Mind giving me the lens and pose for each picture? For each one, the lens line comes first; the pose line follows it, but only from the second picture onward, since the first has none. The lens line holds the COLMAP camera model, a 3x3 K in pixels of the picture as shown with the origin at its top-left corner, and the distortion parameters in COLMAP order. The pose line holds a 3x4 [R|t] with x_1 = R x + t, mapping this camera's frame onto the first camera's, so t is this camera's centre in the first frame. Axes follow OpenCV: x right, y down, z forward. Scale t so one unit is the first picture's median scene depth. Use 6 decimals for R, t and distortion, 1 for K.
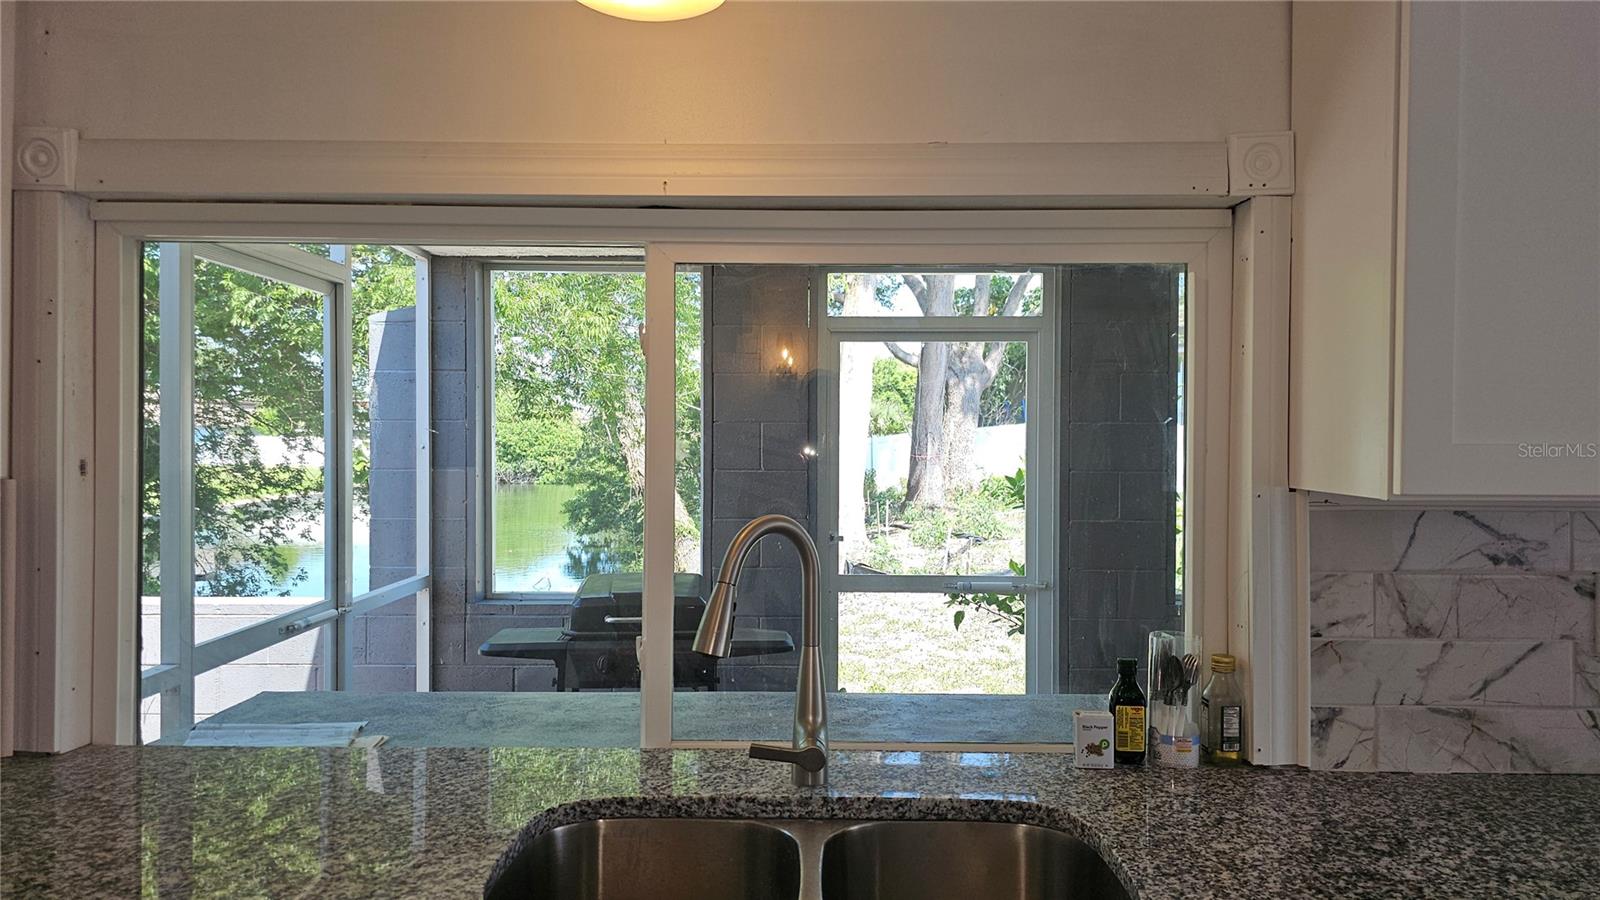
lens RADIAL K [[1072.2, 0, 813.4], [0, 1072.2, 448.9], [0, 0, 1]] dist [0.058516, -0.063844]
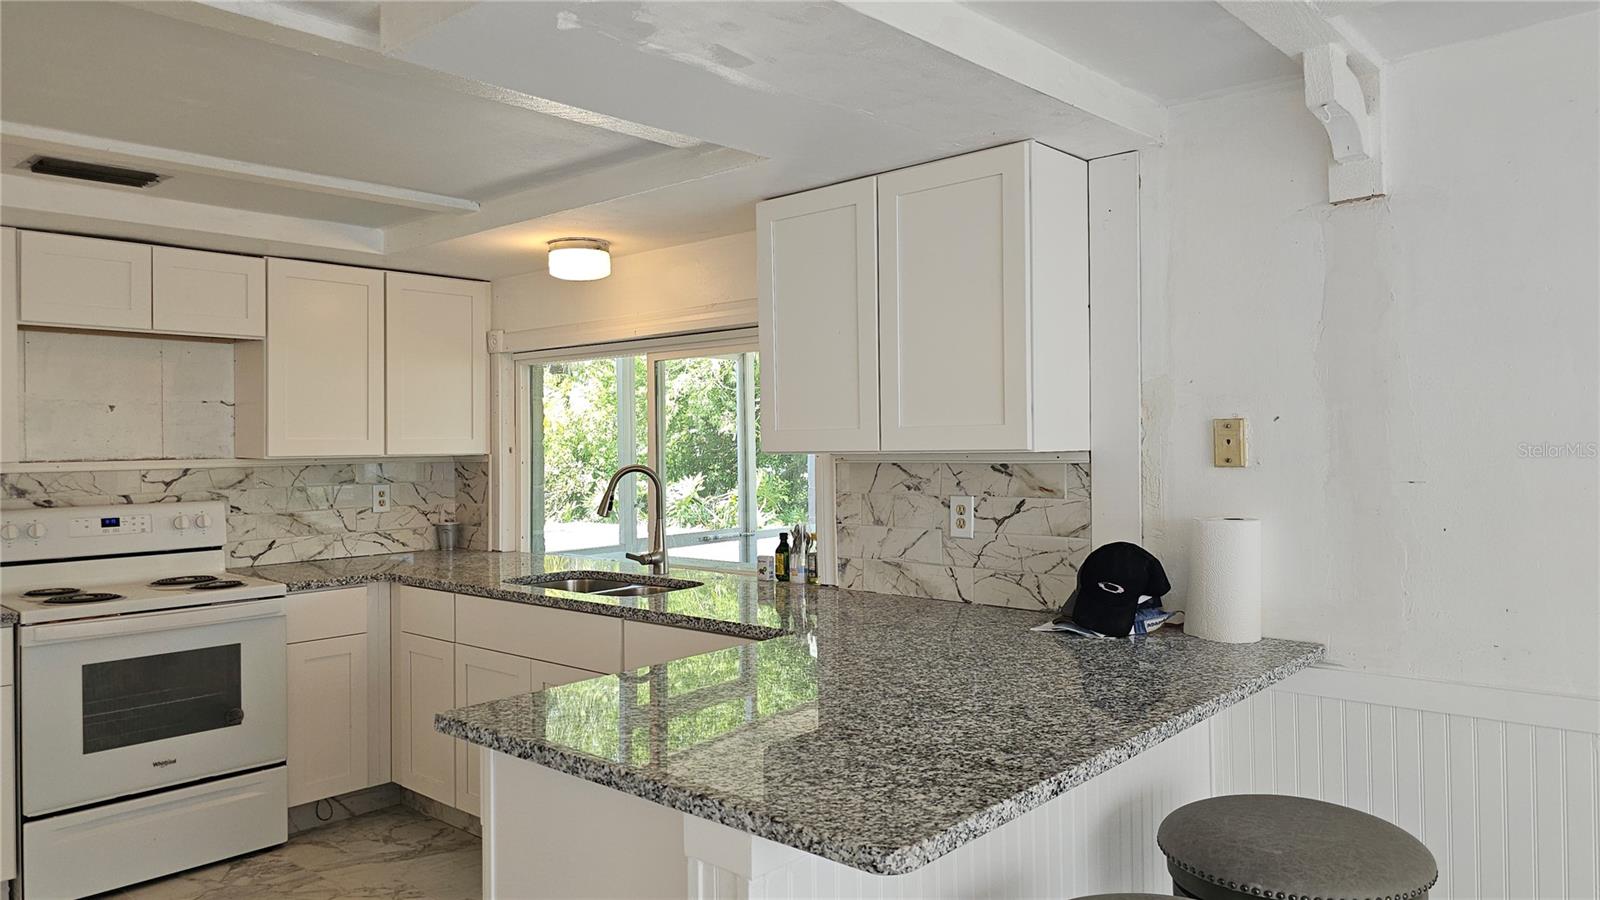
lens RADIAL K [[1074.2, 0, 800.2], [0, 1074.2, 436.4], [0, 0, 1]] dist [0.059242, -0.051777]
pose [[0.747728, -0.020549, -0.663687, 0.660823], [0.012041, 0.999776, -0.017389, 0.015199], [0.663896, 0.005011, 0.747808, -0.218362]]
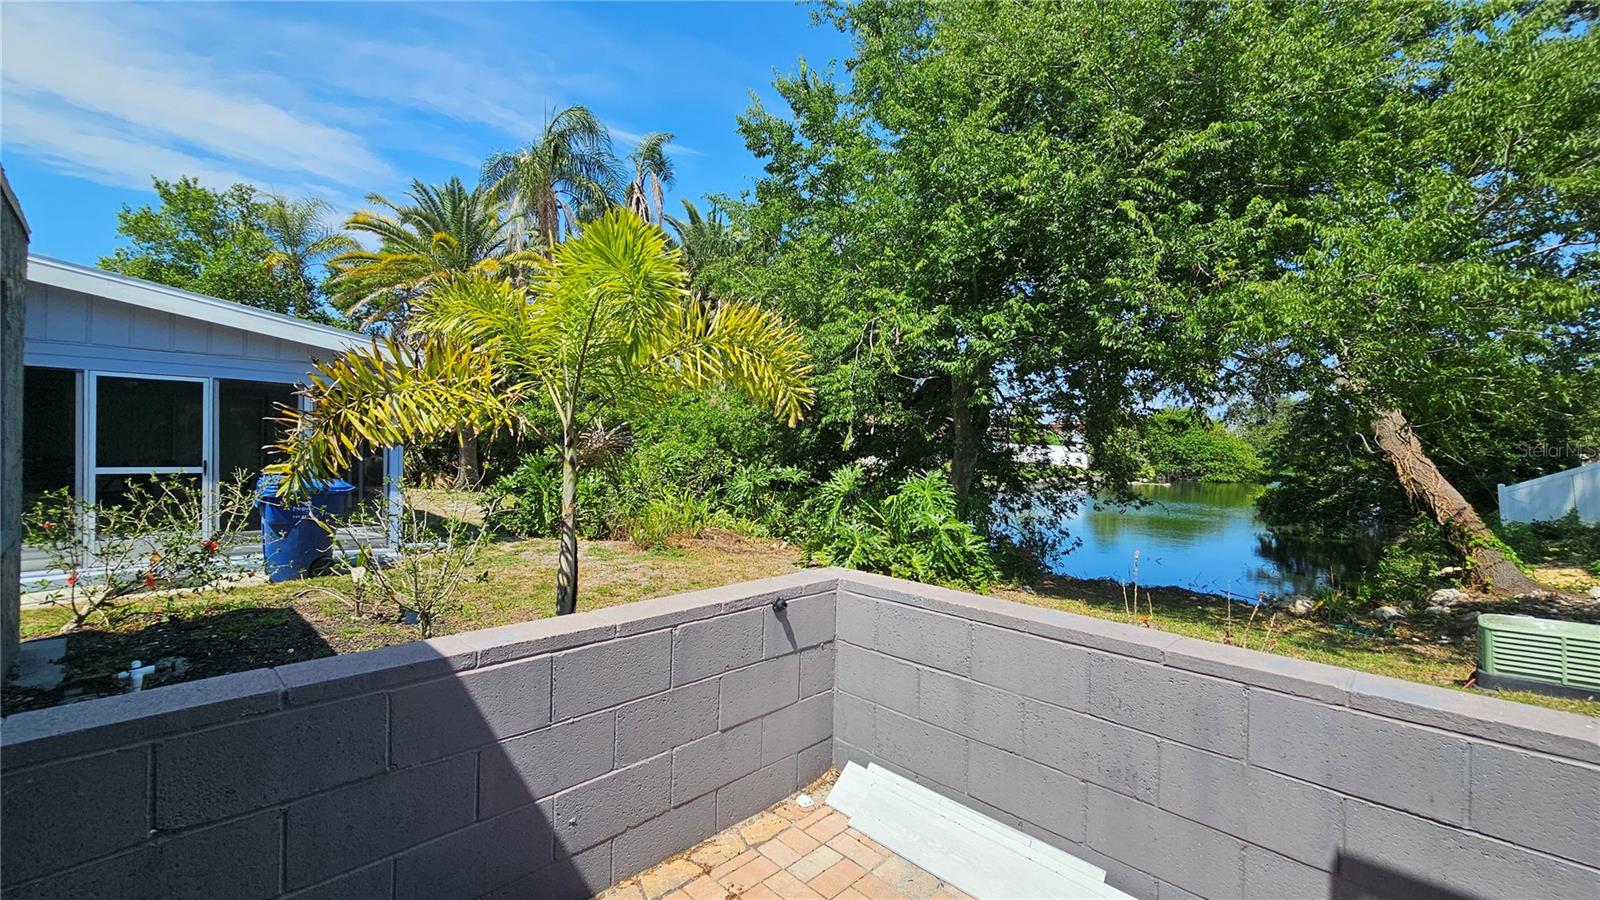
lens RADIAL K [[657.9, 0, 794.5], [0, 657.9, 448.3], [0, 0, 1]] dist [-0.000191, -0.000358]
pose [[0.714737, 0.016580, -0.699197, -0.610744], [-0.022256, 0.999752, 0.000957, 0.018393], [0.699040, 0.014877, 0.714928, 0.541122]]
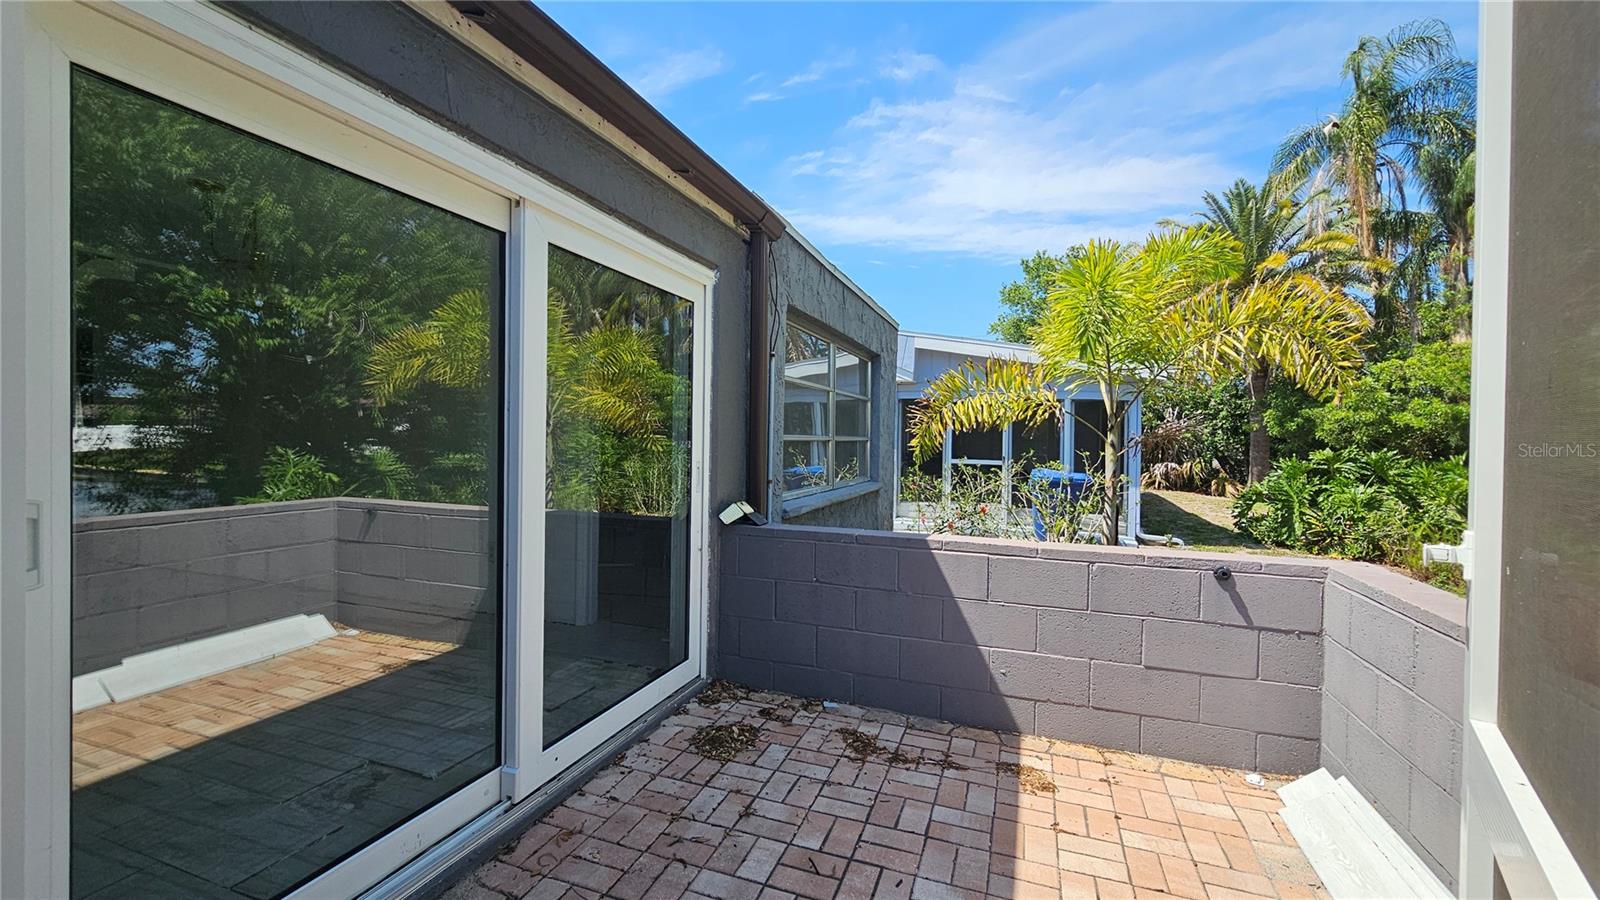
lens RADIAL K [[657.9, 0, 794.5], [0, 657.9, 448.3], [0, 0, 1]] dist [-0.000191, -0.000358]
pose [[-0.335624, 0.003580, -0.941989, -0.333210], [-0.025796, 0.999583, 0.012989, 0.043294], [0.941643, 0.028659, -0.335391, 0.770056]]
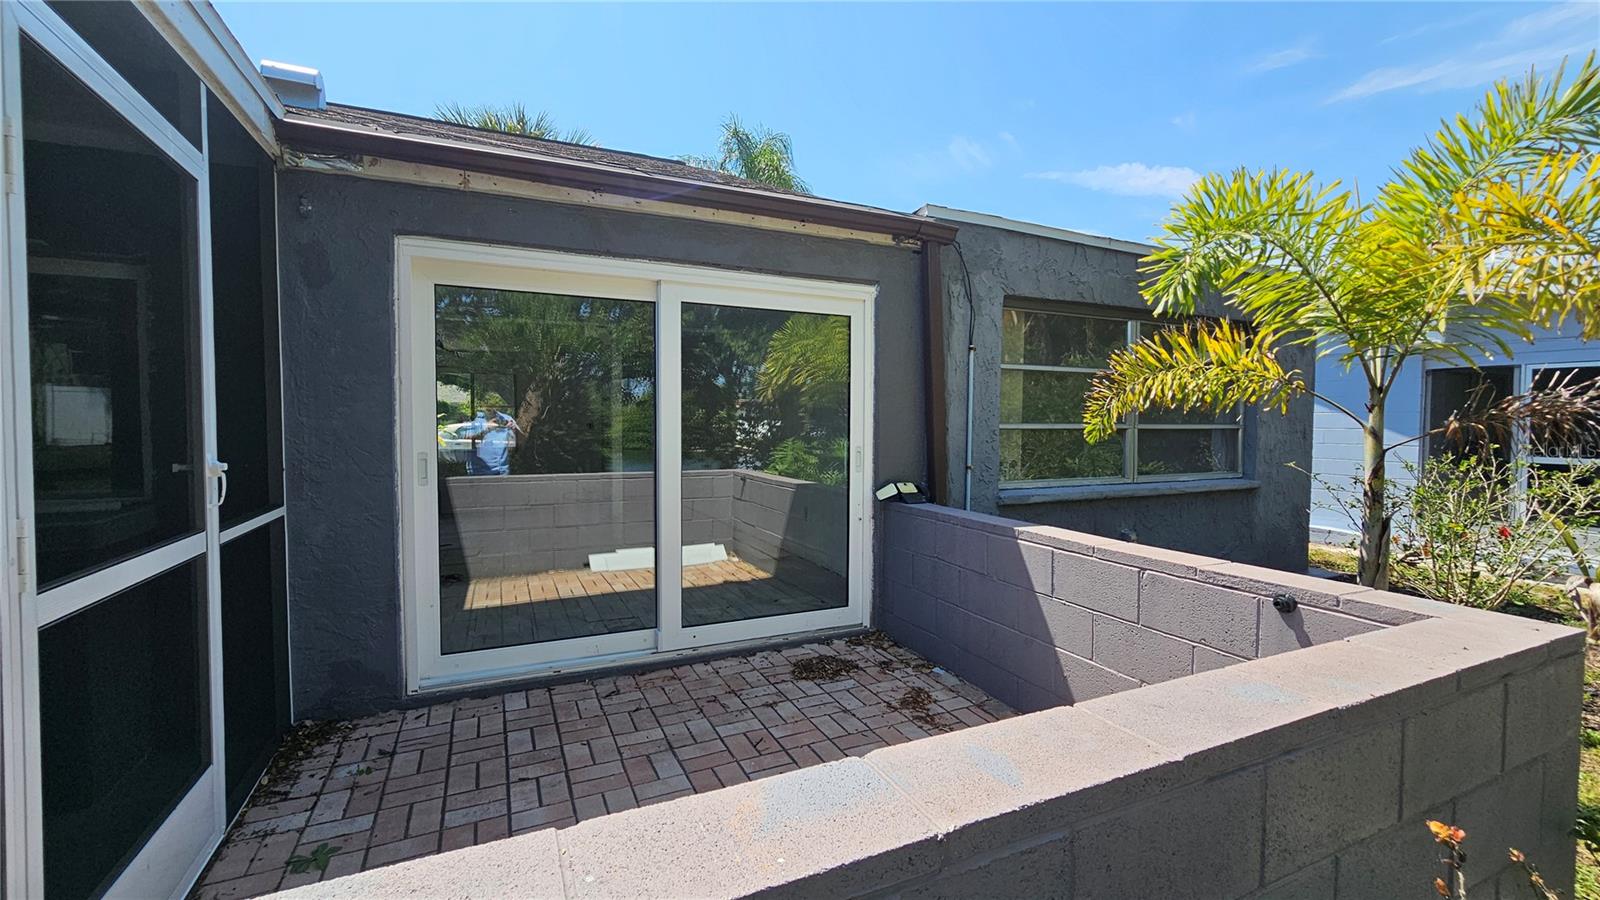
lens RADIAL K [[657.9, 0, 794.5], [0, 657.9, 448.3], [0, 0, 1]] dist [-0.000191, -0.000358]
pose [[-0.907110, 0.006128, -0.420848, -0.531932], [-0.013546, 0.998951, 0.043743, 0.035265], [0.420675, 0.045381, -0.906076, 1.184911]]
